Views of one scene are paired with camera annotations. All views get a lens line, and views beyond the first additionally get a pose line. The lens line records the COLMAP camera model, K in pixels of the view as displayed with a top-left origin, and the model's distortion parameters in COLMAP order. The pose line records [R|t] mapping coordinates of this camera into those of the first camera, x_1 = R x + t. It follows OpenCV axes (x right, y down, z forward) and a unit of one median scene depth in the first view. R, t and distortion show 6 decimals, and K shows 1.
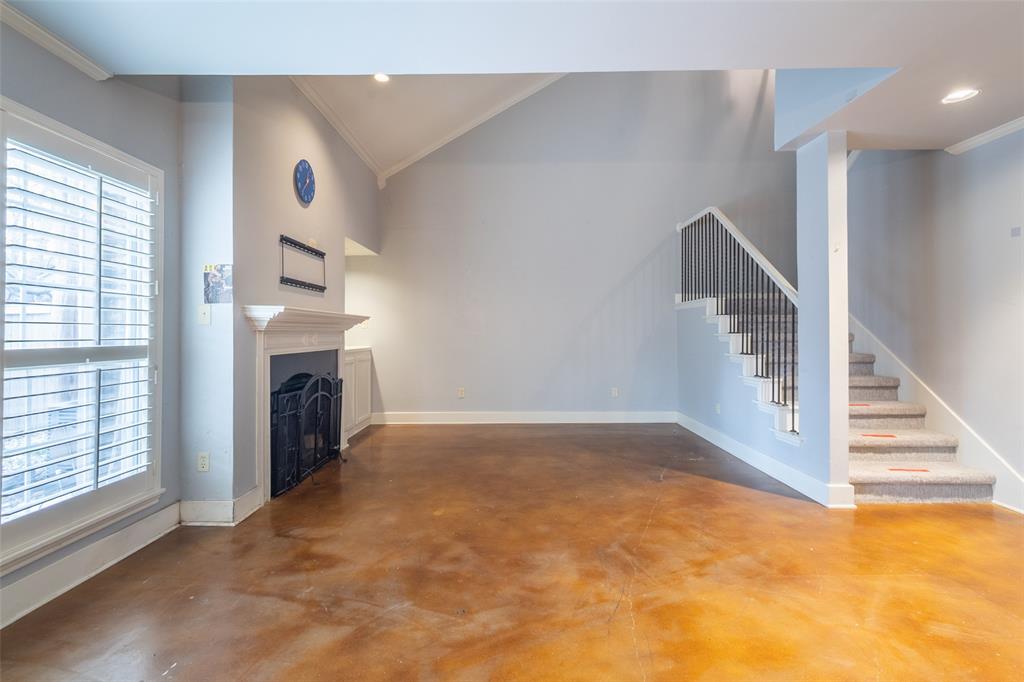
lens RADIAL K [[475.2, 0, 509.8], [0, 475.2, 327.2], [0, 0, 1]] dist [0.003778, 0.000145]
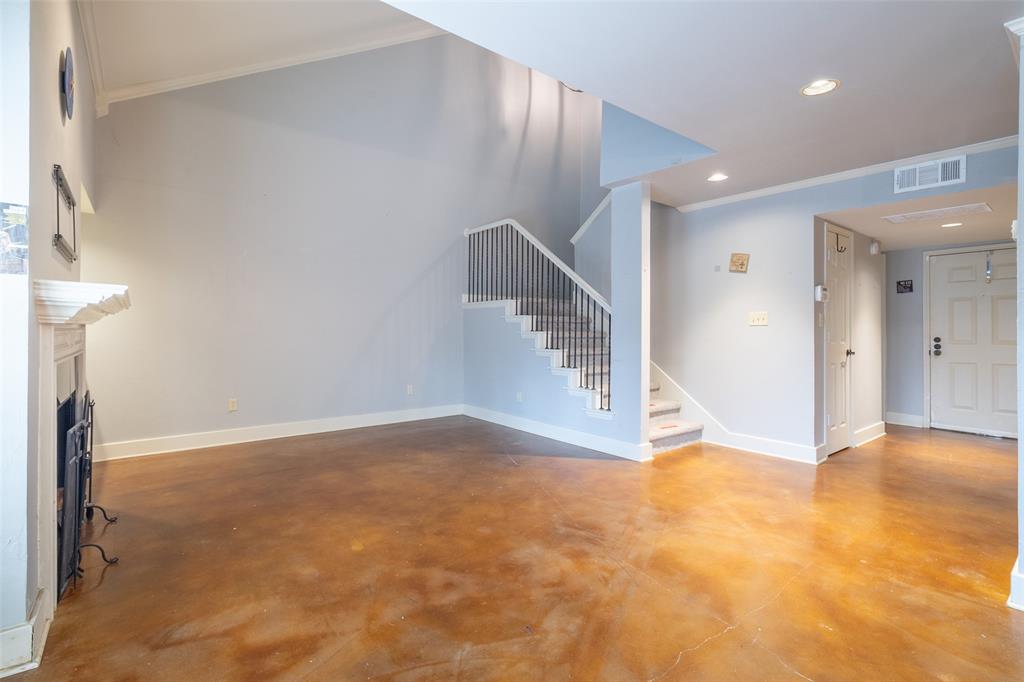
lens RADIAL K [[475.2, 0, 509.8], [0, 475.2, 327.2], [0, 0, 1]] dist [0.003778, 0.000145]
pose [[0.781114, 0.010646, 0.624298, -0.427861], [-0.014355, 0.999897, 0.000909, 0.003507], [-0.624224, -0.009672, 0.781186, 0.177351]]
